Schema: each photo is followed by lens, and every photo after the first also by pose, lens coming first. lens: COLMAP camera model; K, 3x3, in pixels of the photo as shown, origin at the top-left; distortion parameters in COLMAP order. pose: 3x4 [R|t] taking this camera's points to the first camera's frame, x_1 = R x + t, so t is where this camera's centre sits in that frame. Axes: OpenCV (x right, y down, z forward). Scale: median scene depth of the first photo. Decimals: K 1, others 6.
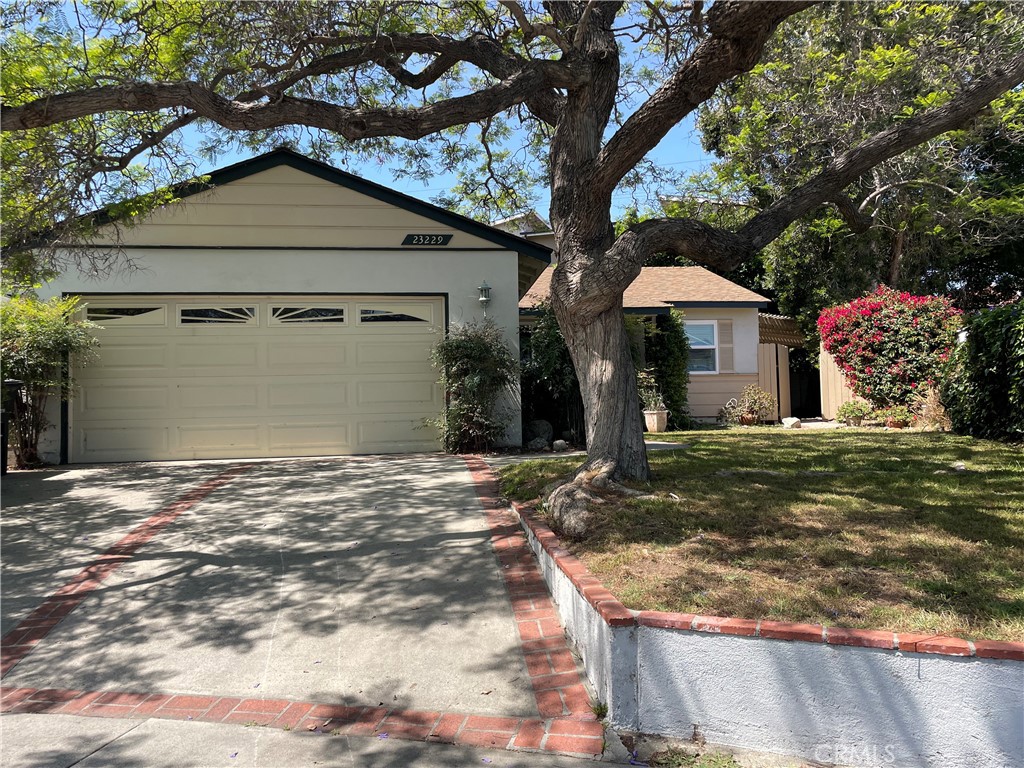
lens RADIAL K [[778.2, 0, 512.8], [0, 778.2, 395.4], [0, 0, 1]] dist [0.097519, -0.139024]
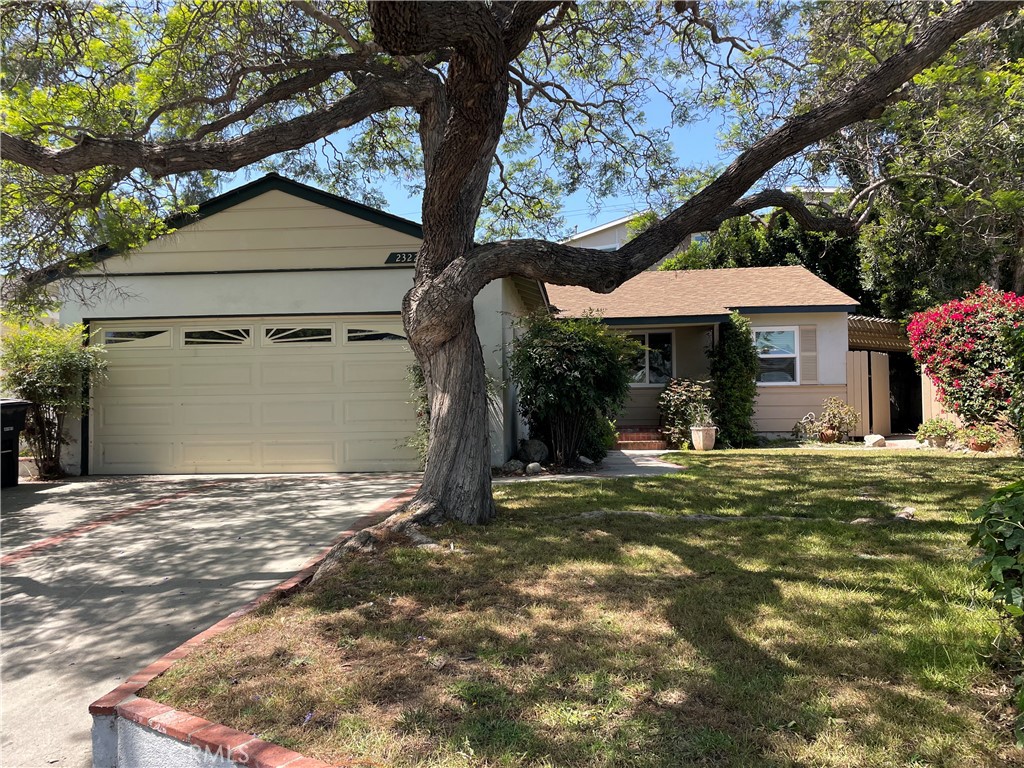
lens RADIAL K [[778.2, 0, 512.8], [0, 778.2, 395.4], [0, 0, 1]] dist [0.097519, -0.139024]
pose [[0.977386, 0.003278, -0.211437, 0.228159], [-0.003422, 0.999994, -0.000314, -0.024154], [0.211435, 0.001030, 0.977392, 0.057149]]
